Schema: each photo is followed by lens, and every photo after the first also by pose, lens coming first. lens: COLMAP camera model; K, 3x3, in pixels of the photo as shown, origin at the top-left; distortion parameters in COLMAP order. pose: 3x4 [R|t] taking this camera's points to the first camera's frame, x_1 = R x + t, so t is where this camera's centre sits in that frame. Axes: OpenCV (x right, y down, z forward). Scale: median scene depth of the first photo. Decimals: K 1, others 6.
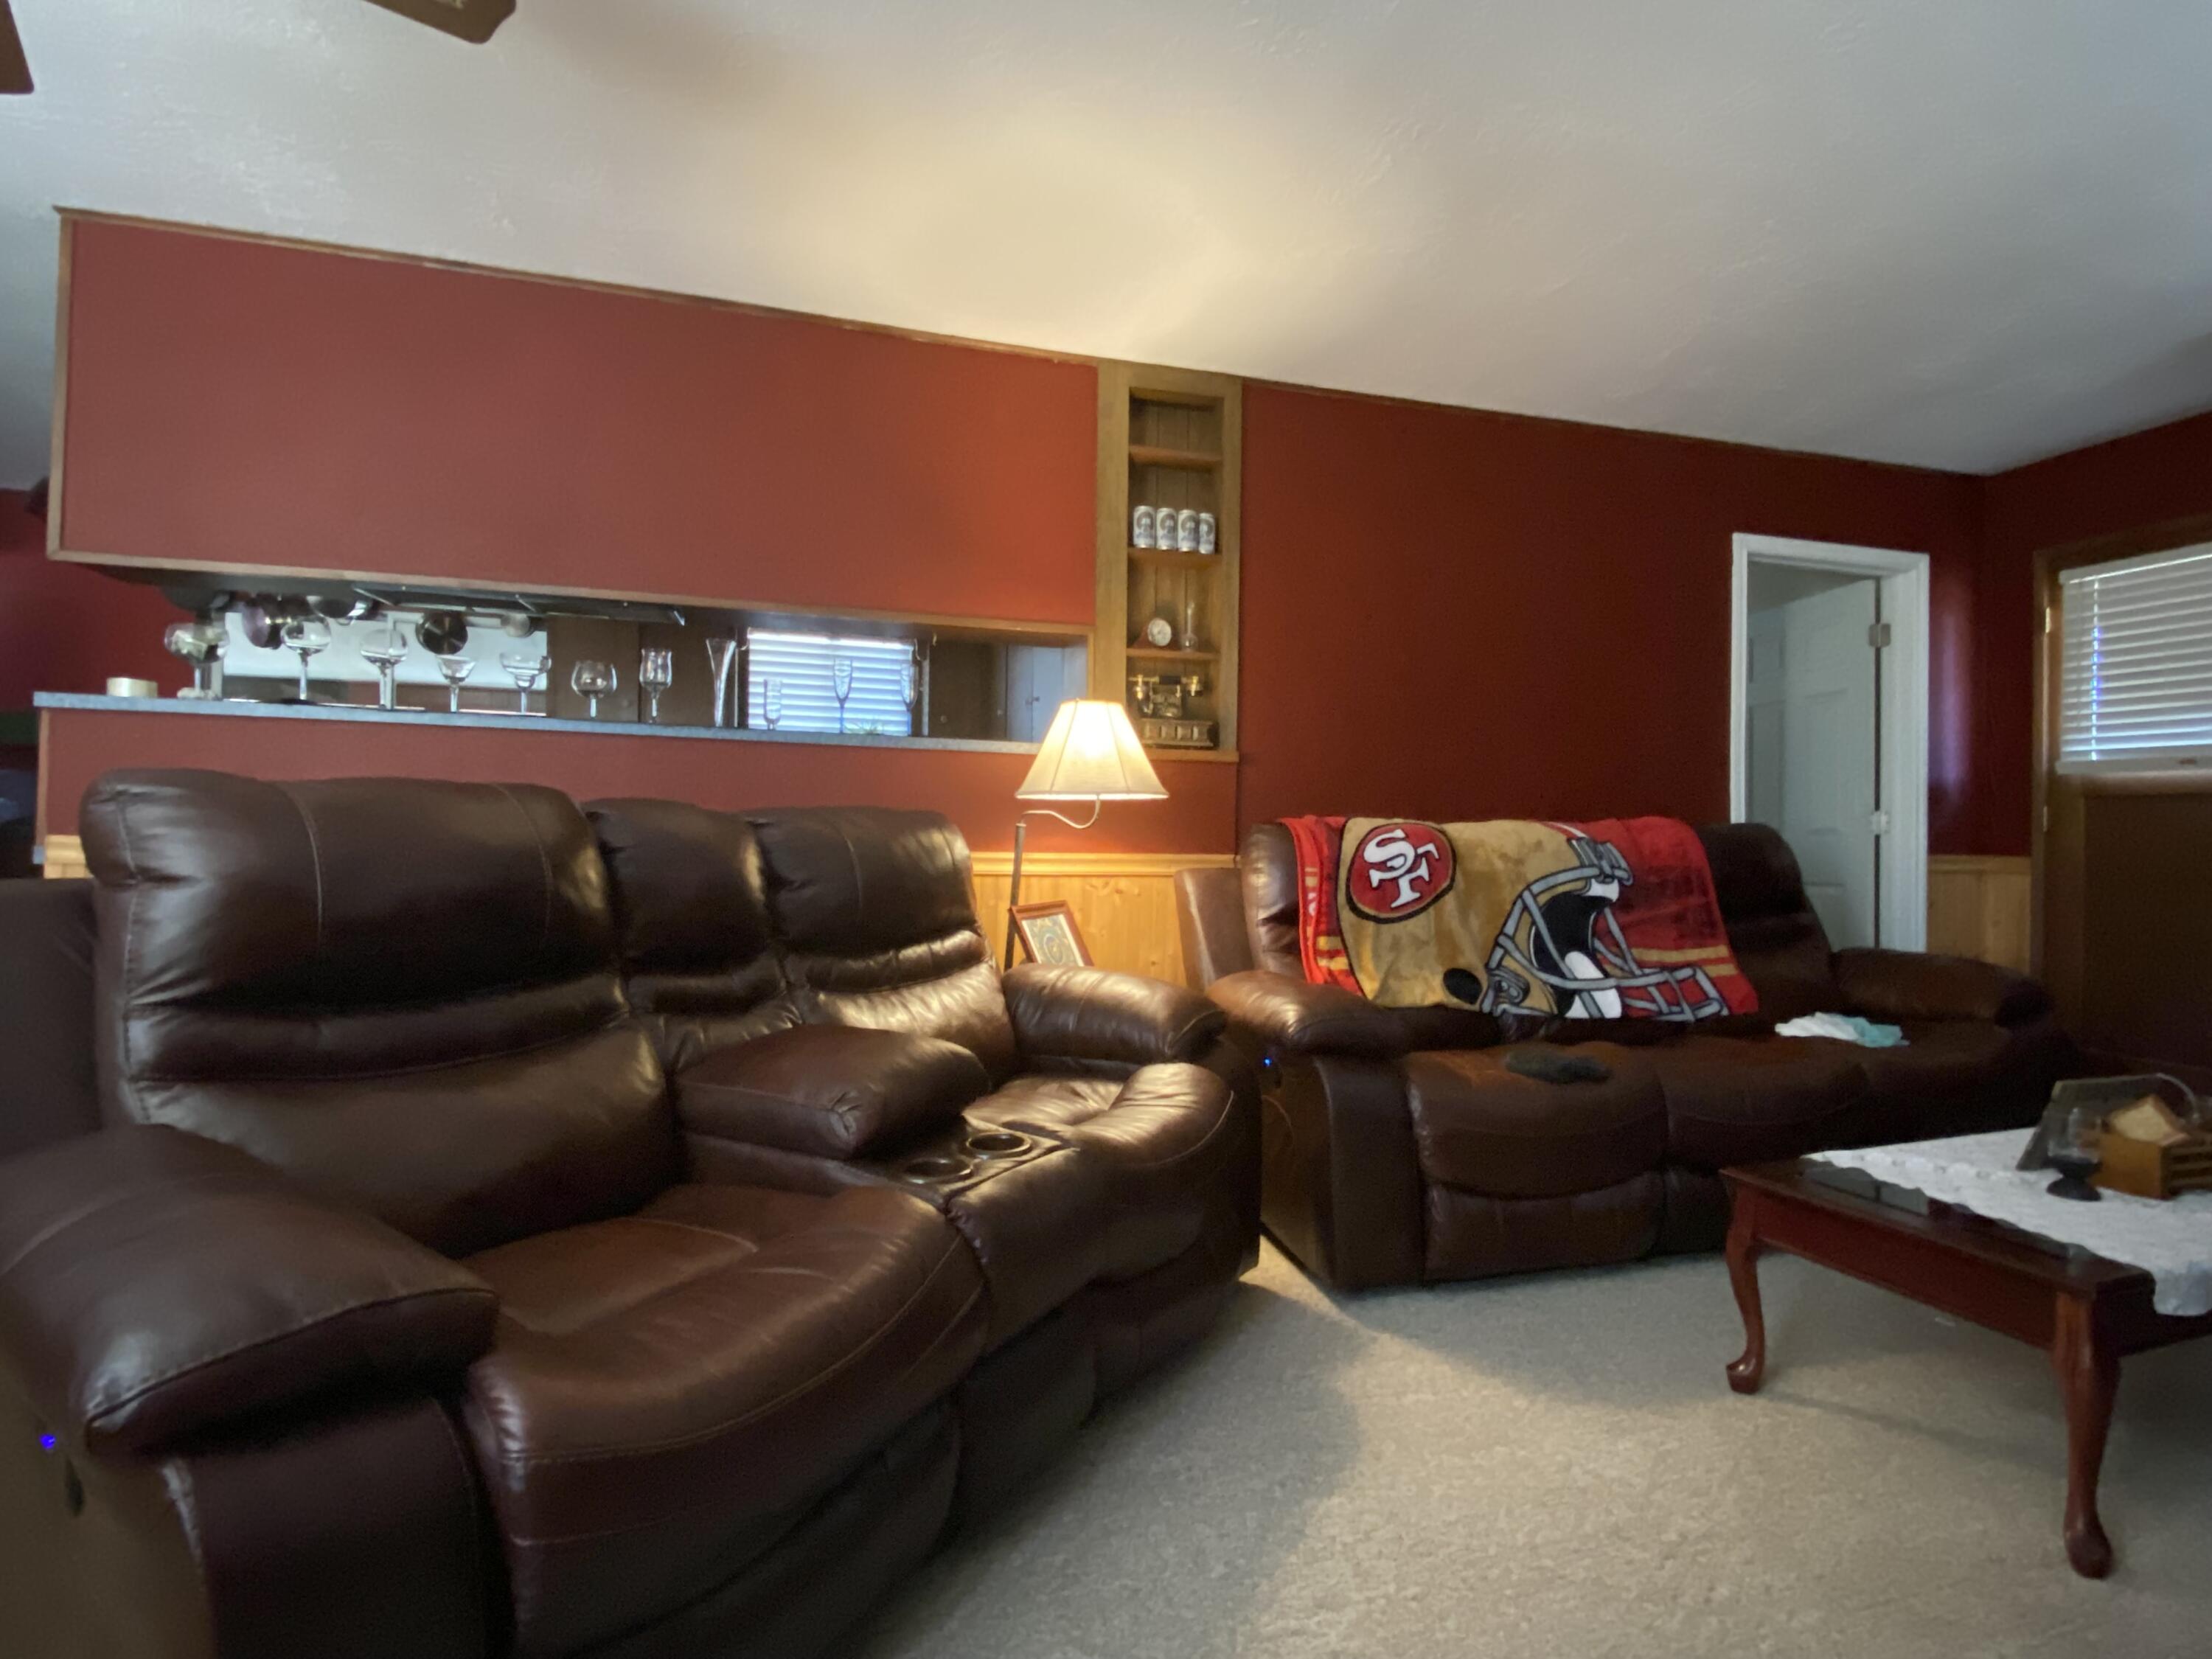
lens RADIAL K [[1061.9, 0, 1106.0], [0, 1061.9, 829.5], [0, 0, 1]] dist [0.020299, -0.029216]
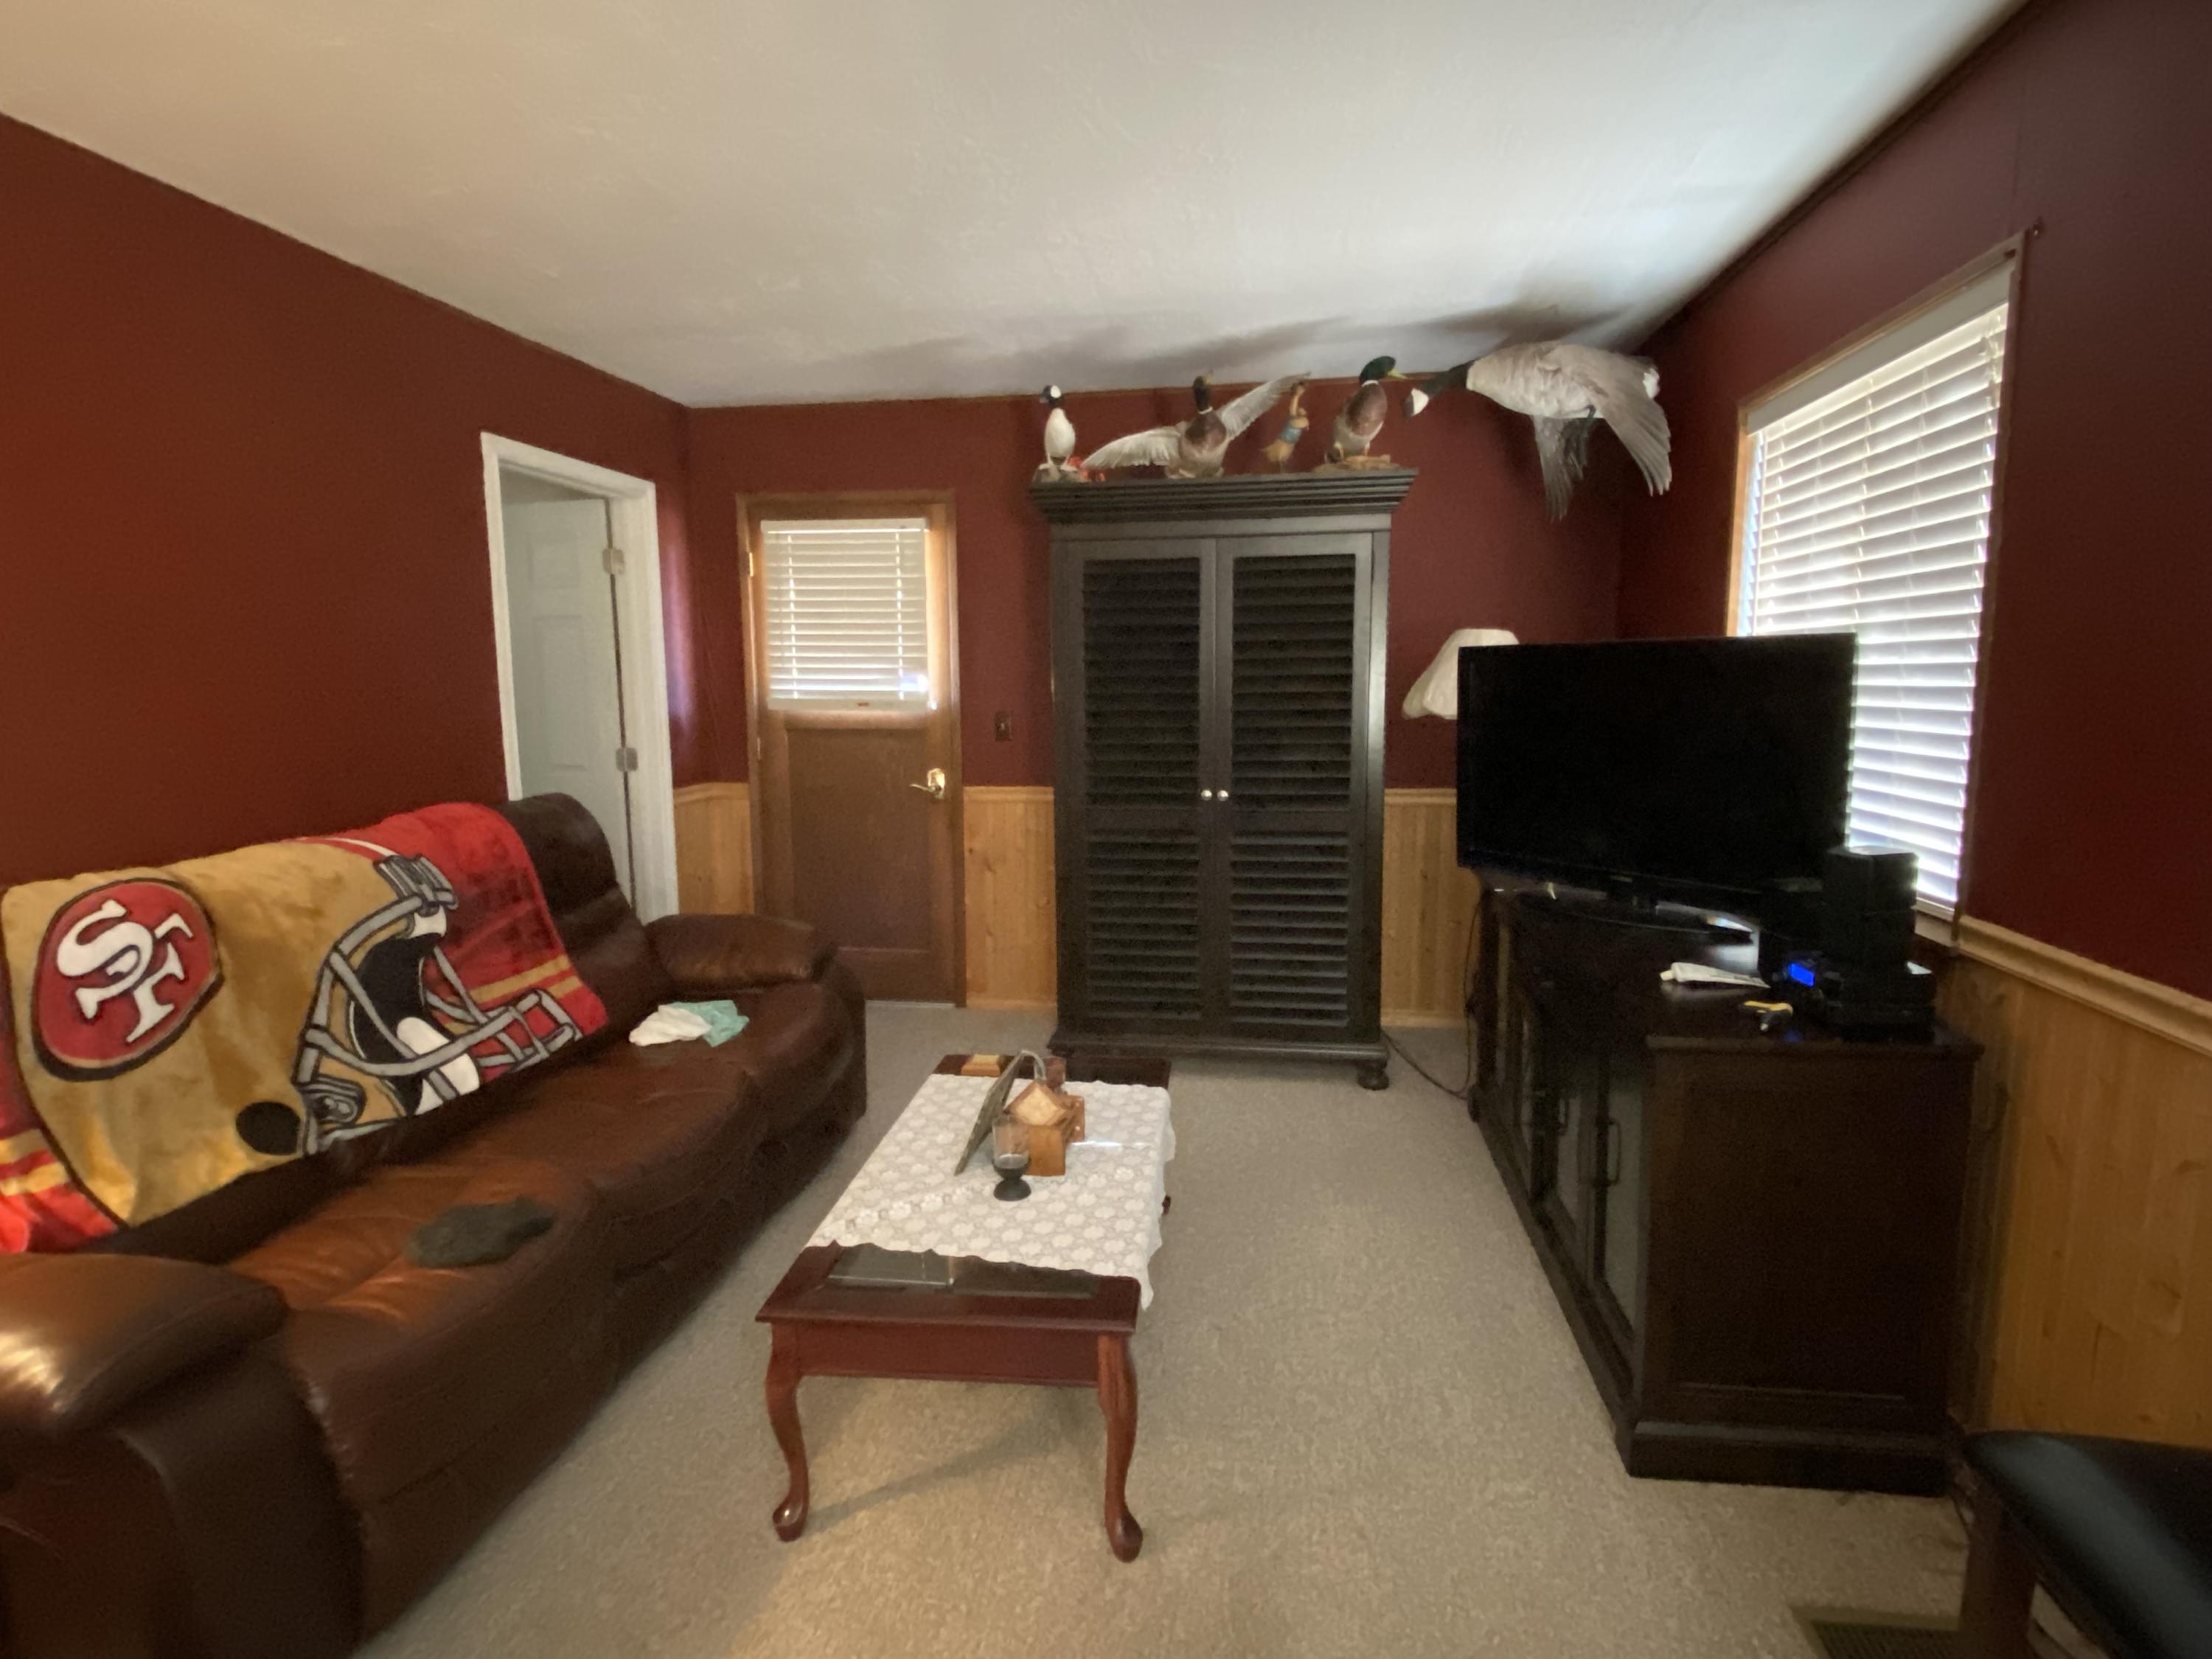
lens RADIAL K [[1145.1, 0, 1106.0], [0, 1145.1, 829.5], [0, 0, 1]] dist [0.028008, -0.038648]
pose [[0.423064, -0.126422, 0.897237, -0.052868], [0.008901, 0.990751, 0.135401, -0.117819], [-0.906056, -0.049297, 0.420276, 0.233724]]
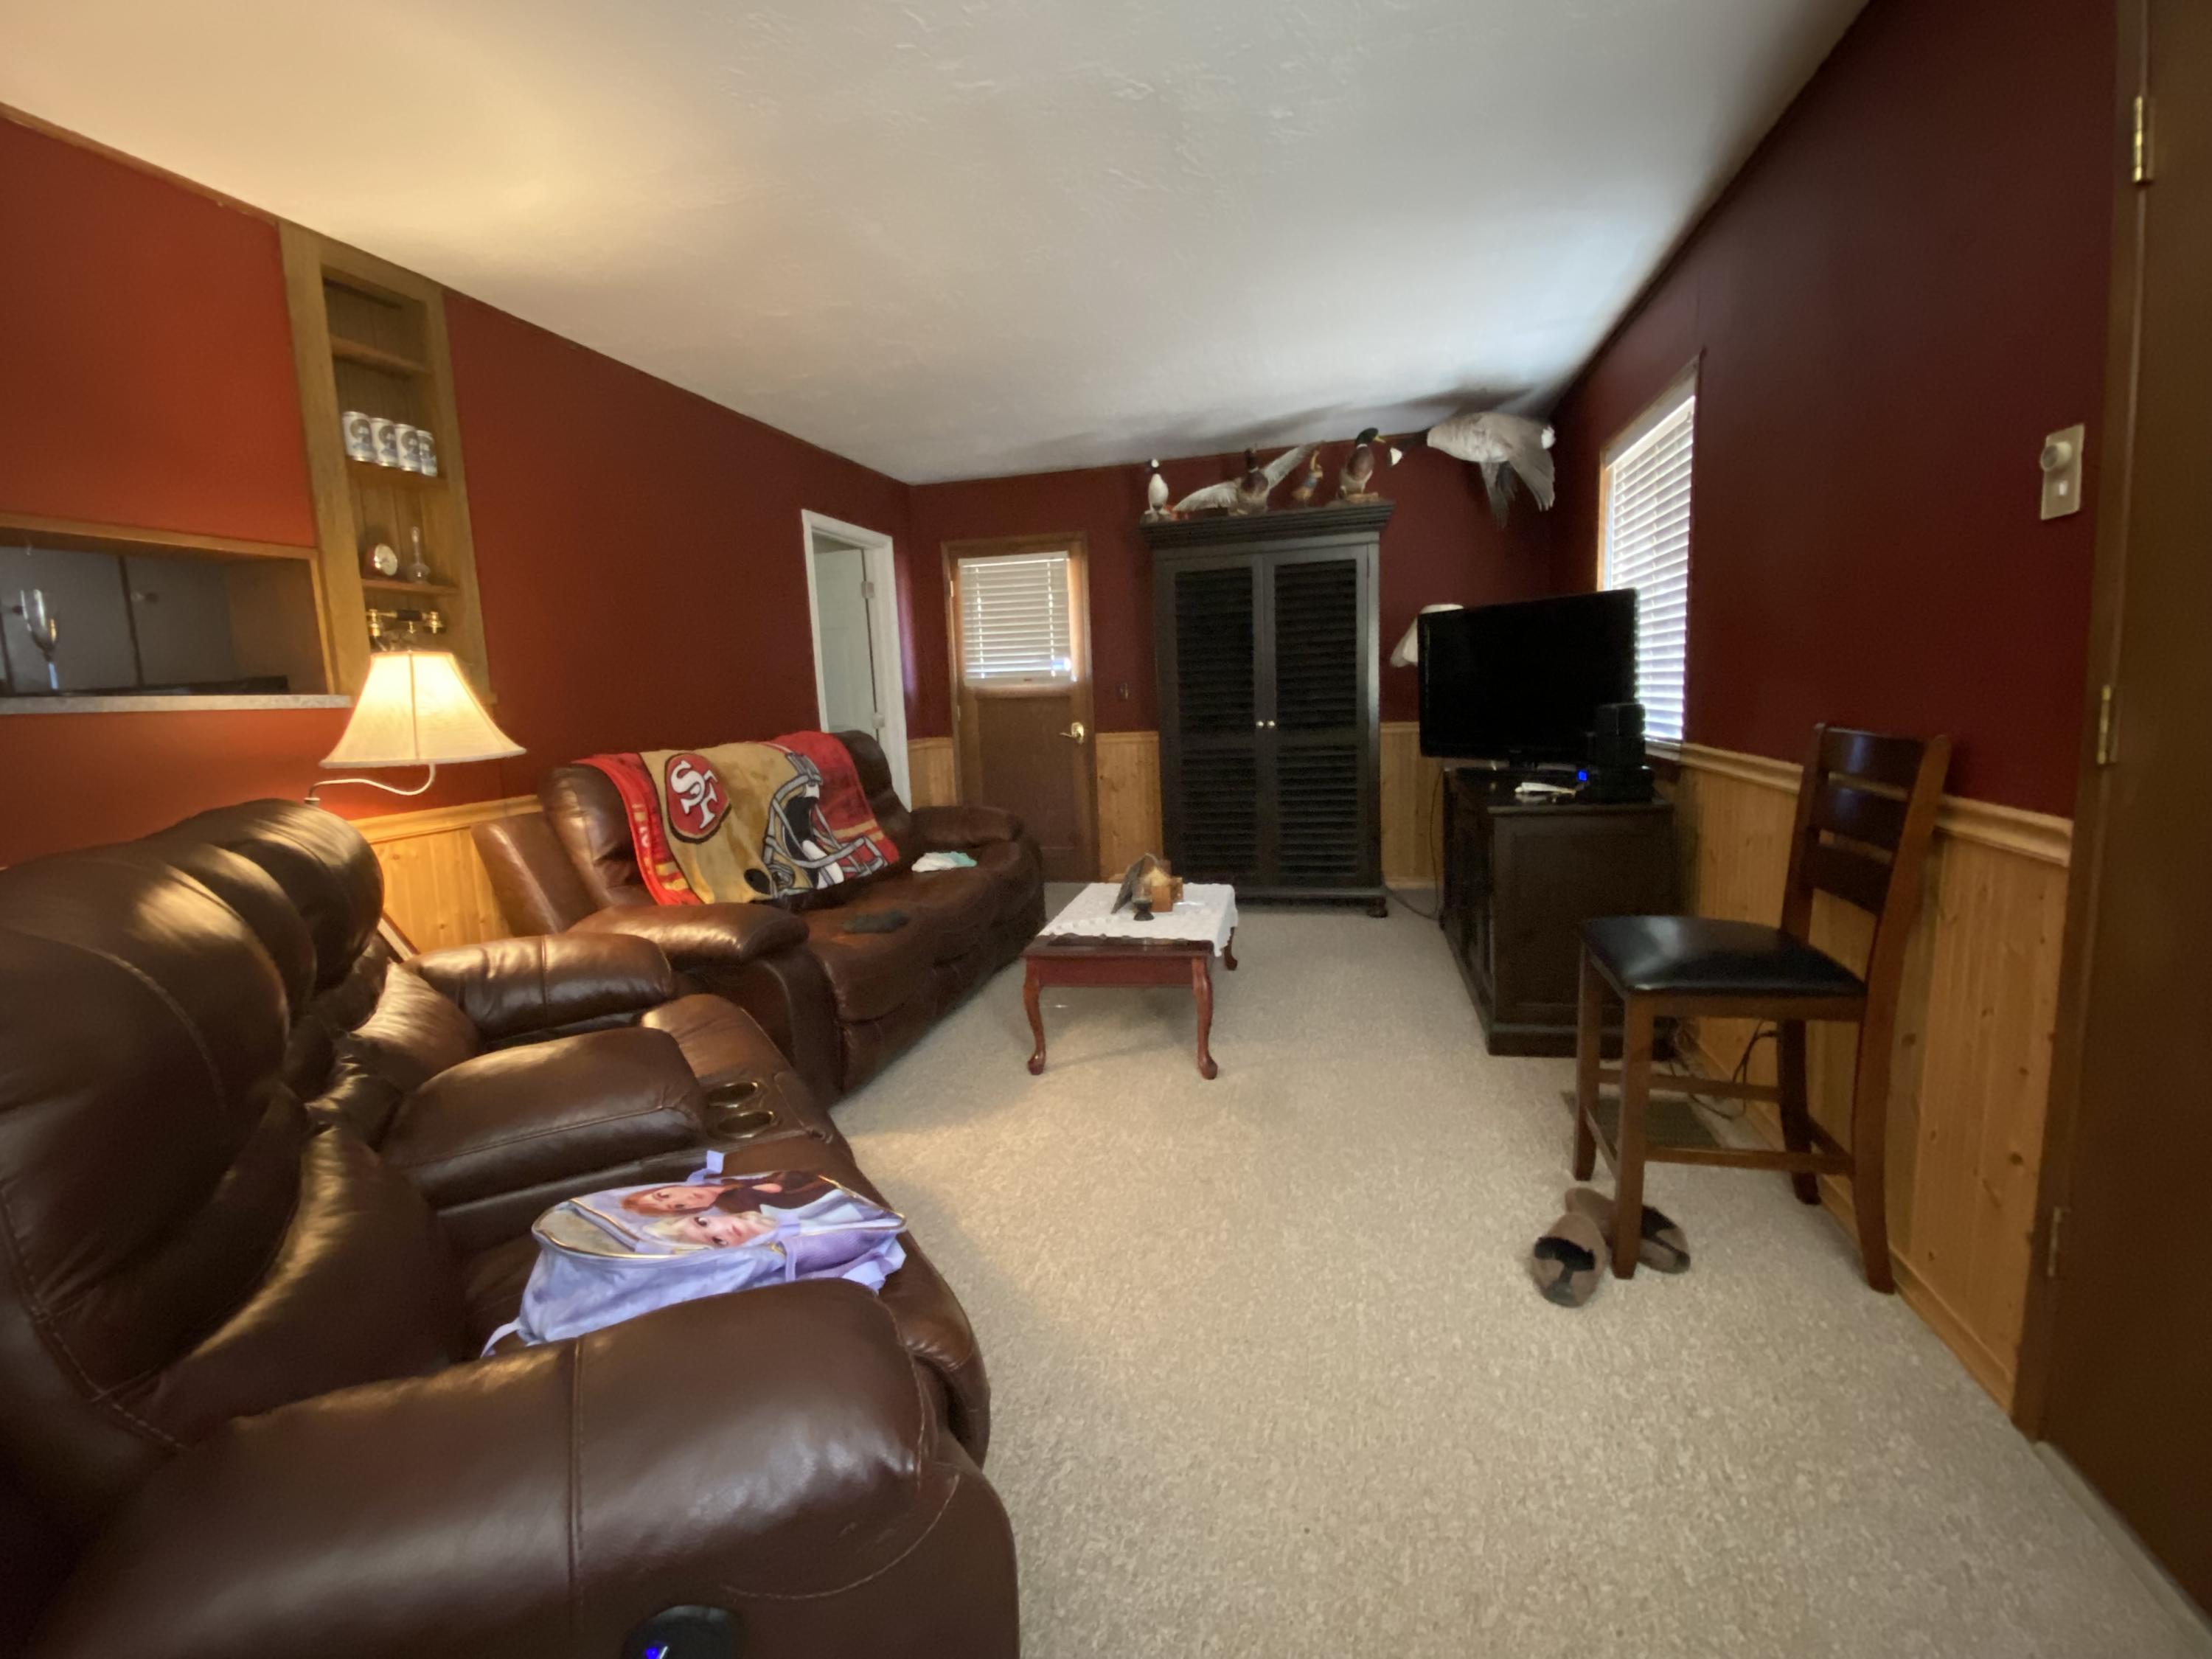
lens RADIAL K [[946.7, 0, 1106.0], [0, 946.7, 829.5], [0, 0, 1]] dist [0.000390, -0.000242]
pose [[0.504677, -0.154214, 0.849423, -0.371692], [0.045187, 0.987286, 0.152396, -0.061438], [-0.862125, -0.038528, 0.505229, 0.080767]]
